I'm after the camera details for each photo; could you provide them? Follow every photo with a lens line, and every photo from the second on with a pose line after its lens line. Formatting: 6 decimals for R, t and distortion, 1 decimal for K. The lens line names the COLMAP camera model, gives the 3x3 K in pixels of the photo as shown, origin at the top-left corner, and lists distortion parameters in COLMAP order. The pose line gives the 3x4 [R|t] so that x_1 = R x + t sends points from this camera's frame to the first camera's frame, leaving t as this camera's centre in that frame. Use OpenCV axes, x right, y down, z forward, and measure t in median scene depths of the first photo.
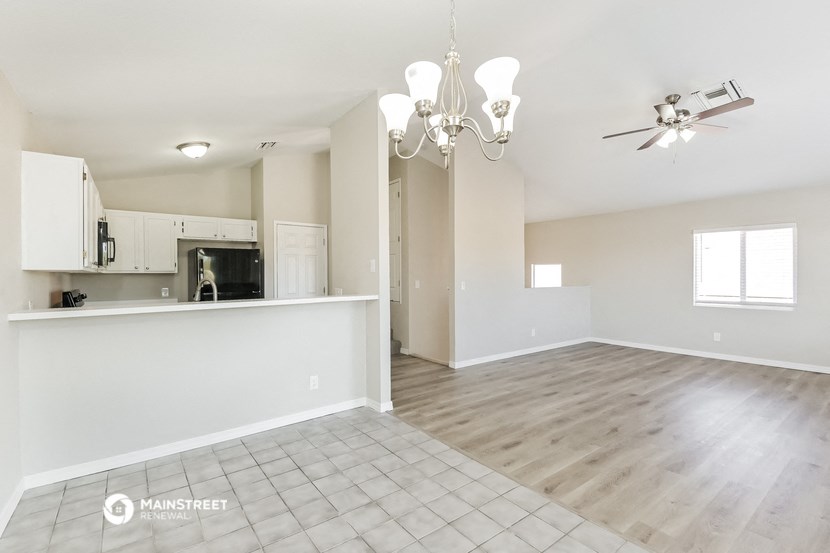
lens RADIAL K [[378.6, 0, 411.4], [0, 378.6, 273.1], [0, 0, 1]] dist [0.001557, -0.000409]
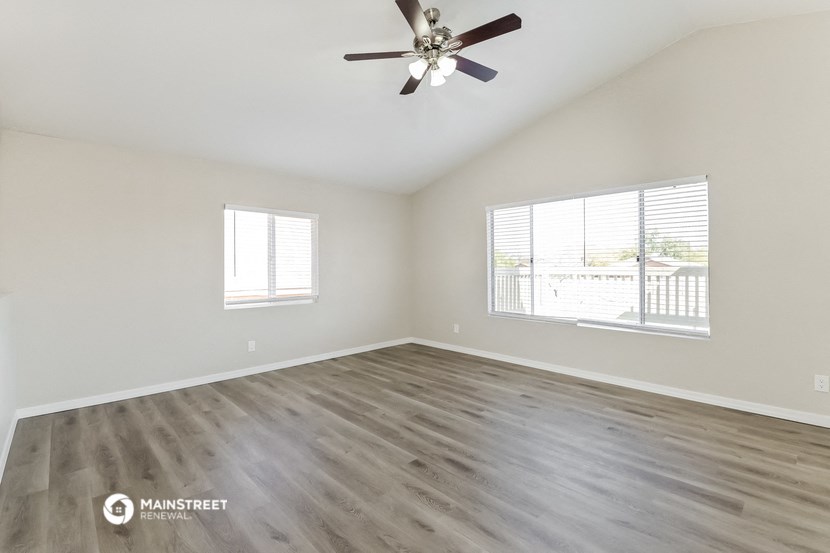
lens RADIAL K [[378.6, 0, 411.0], [0, 378.6, 254.9], [0, 0, 1]] dist [0.001557, -0.000409]
pose [[-0.119587, 0.039774, 0.992027, -0.007546], [0.010723, 0.999191, -0.038768, 0.021245], [-0.992766, 0.006001, -0.119916, 1.077173]]
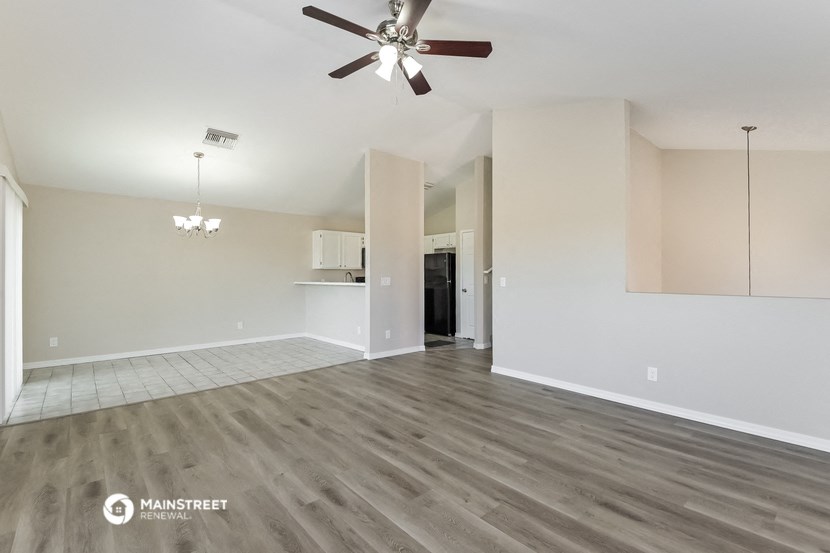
lens RADIAL K [[378.6, 0, 410.1], [0, 378.6, 273.2], [0, 0, 1]] dist [0.001557, -0.000409]
pose [[0.086409, 0.004659, -0.996249, 1.290865], [-0.001588, 0.999988, 0.004539, 0.012325], [0.996258, 0.001190, 0.086416, 0.920938]]
